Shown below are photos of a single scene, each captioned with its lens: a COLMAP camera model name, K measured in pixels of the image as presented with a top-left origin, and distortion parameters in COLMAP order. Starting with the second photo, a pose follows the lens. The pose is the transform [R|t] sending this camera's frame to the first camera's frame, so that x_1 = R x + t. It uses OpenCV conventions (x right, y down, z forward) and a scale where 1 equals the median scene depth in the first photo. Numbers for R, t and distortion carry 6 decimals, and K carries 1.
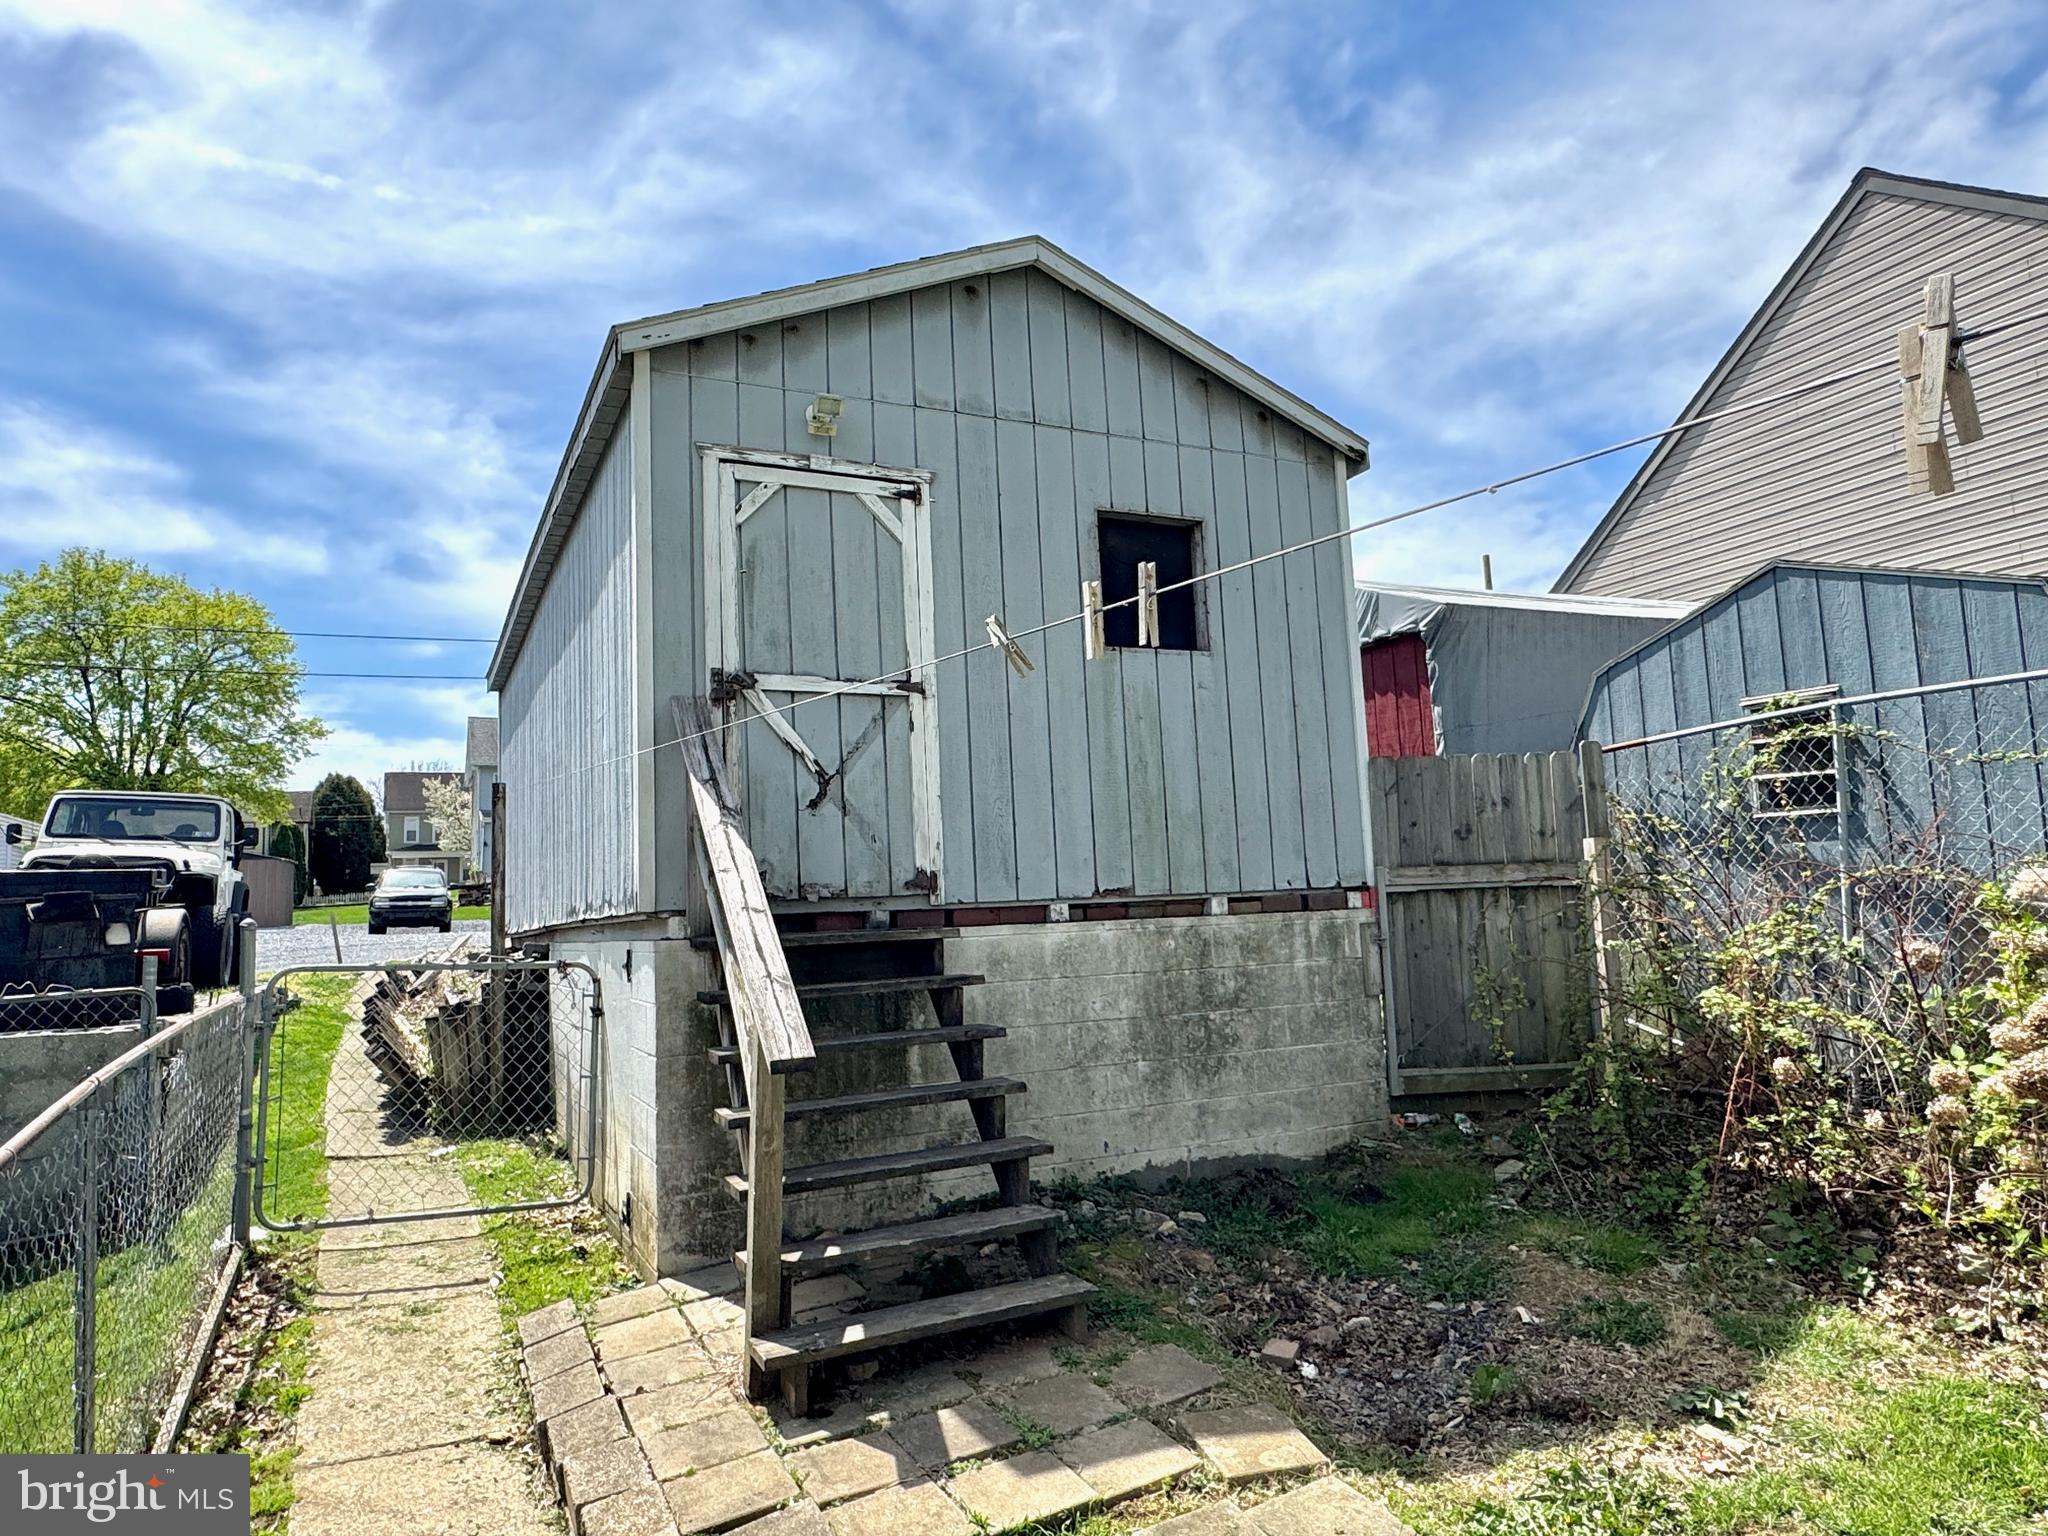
lens RADIAL K [[1269.2, 0, 1024.0], [0, 1269.2, 768.0], [0, 0, 1]] dist [-0.017606, -0.000344]
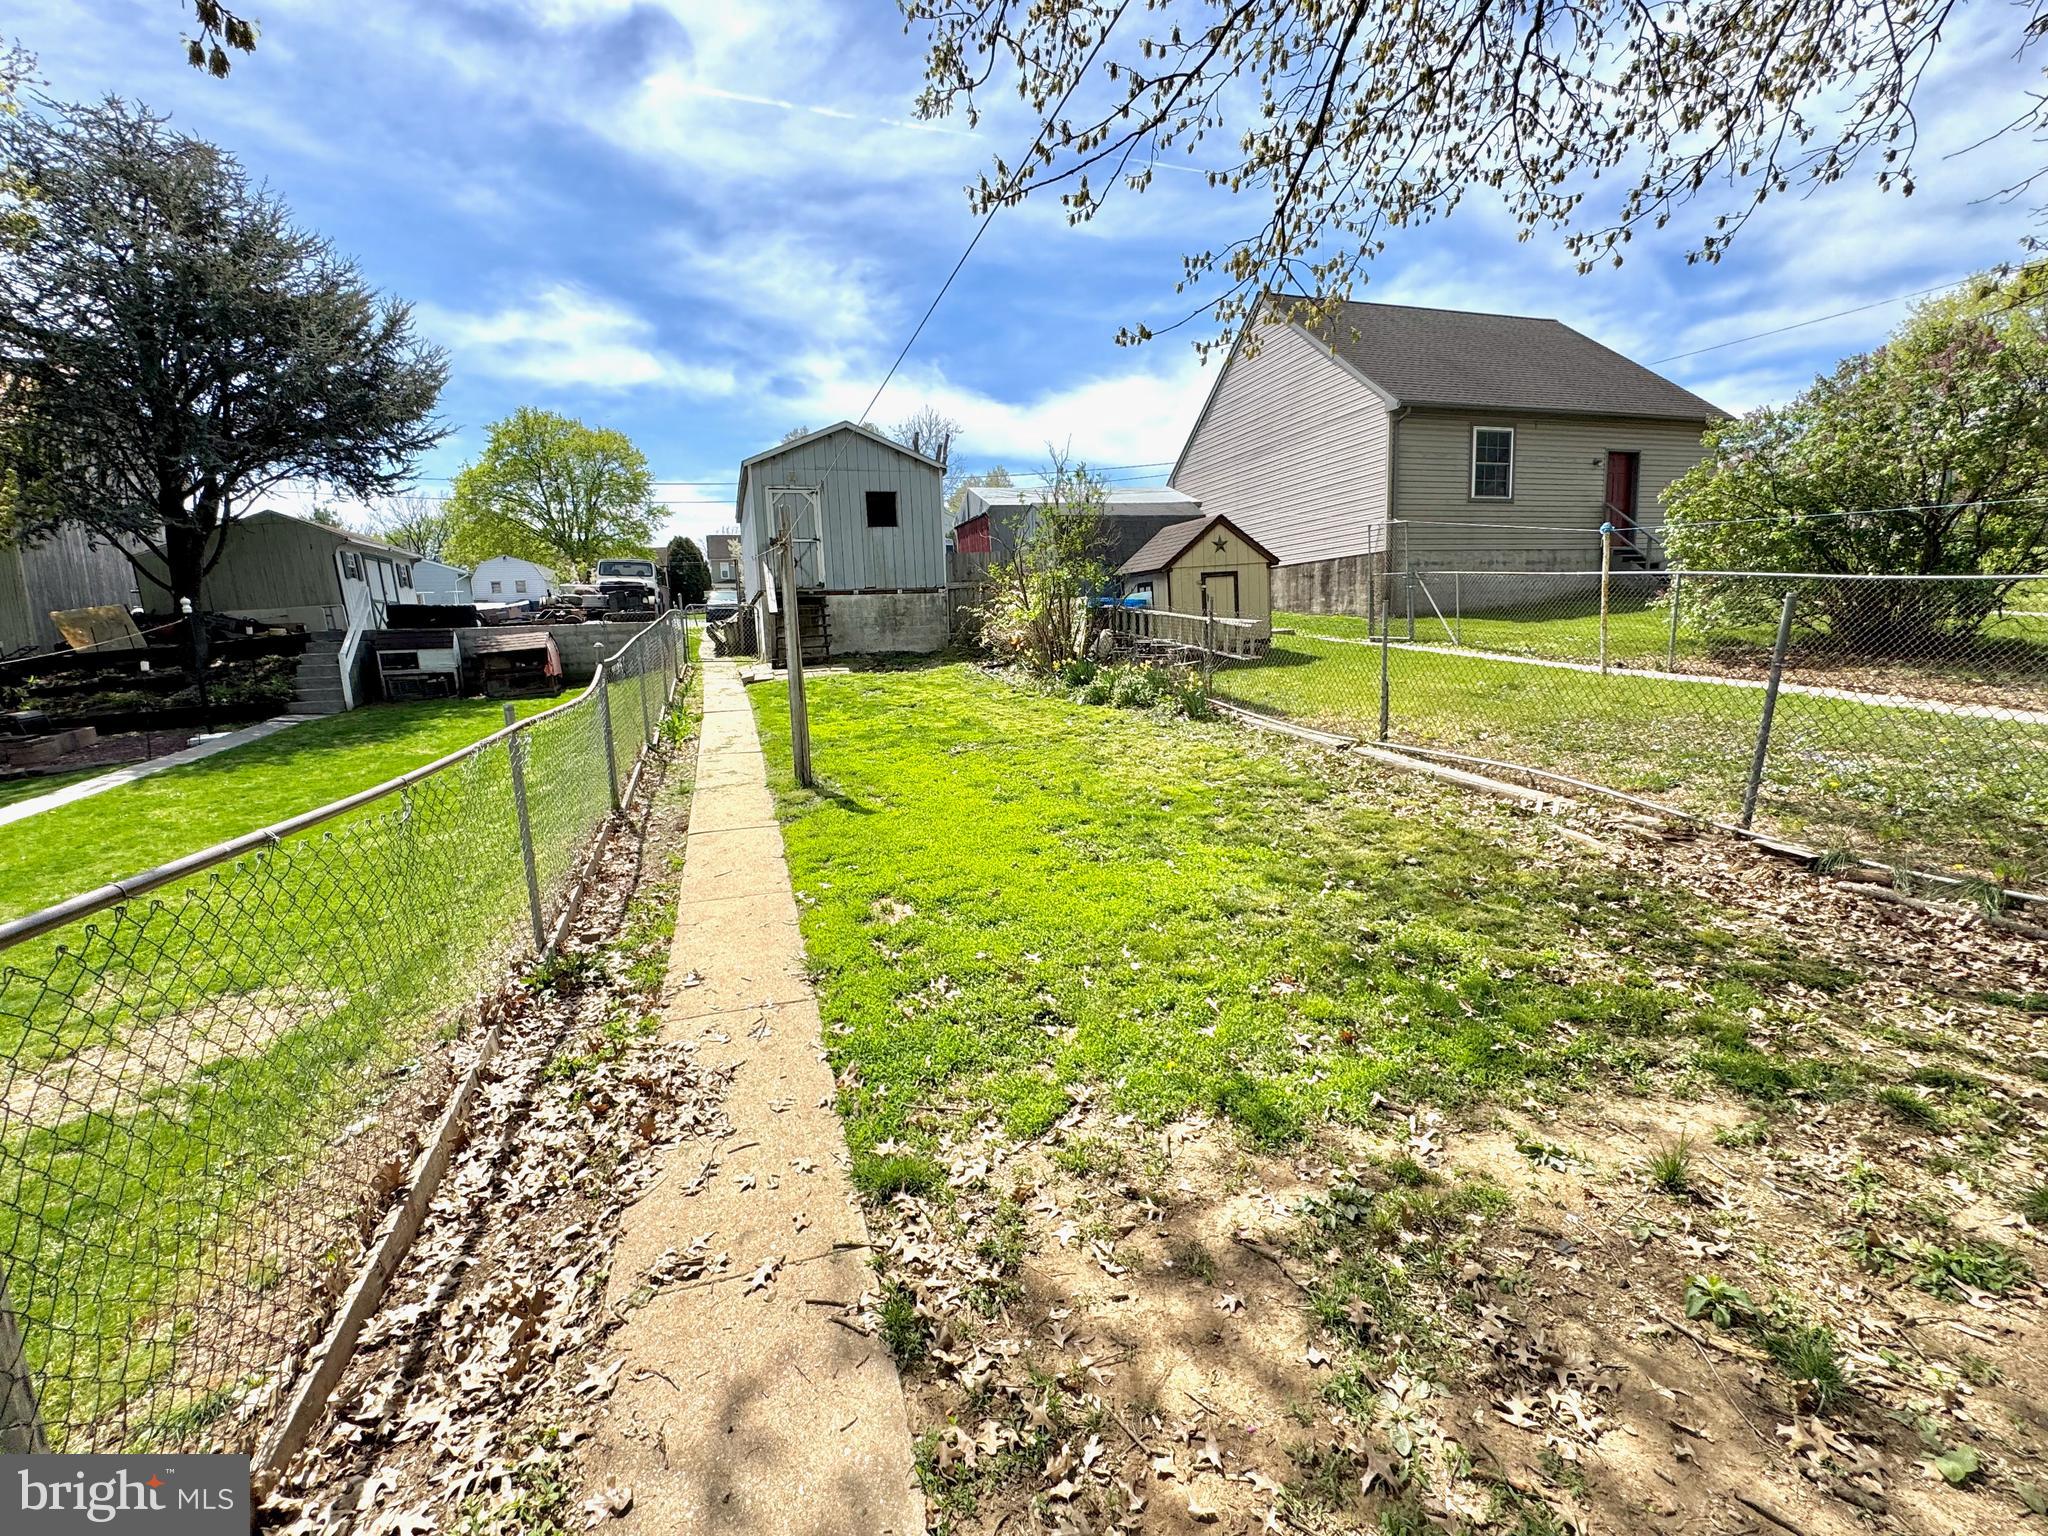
lens RADIAL K [[892.4, 0, 1024.0], [0, 892.4, 768.0], [0, 0, 1]] dist [-0.000391, 0.000071]
pose [[0.990552, 0.026919, -0.134466, 0.759219], [0.009676, 0.964380, 0.264345, -0.079843], [0.136792, -0.263148, 0.955008, -1.476254]]
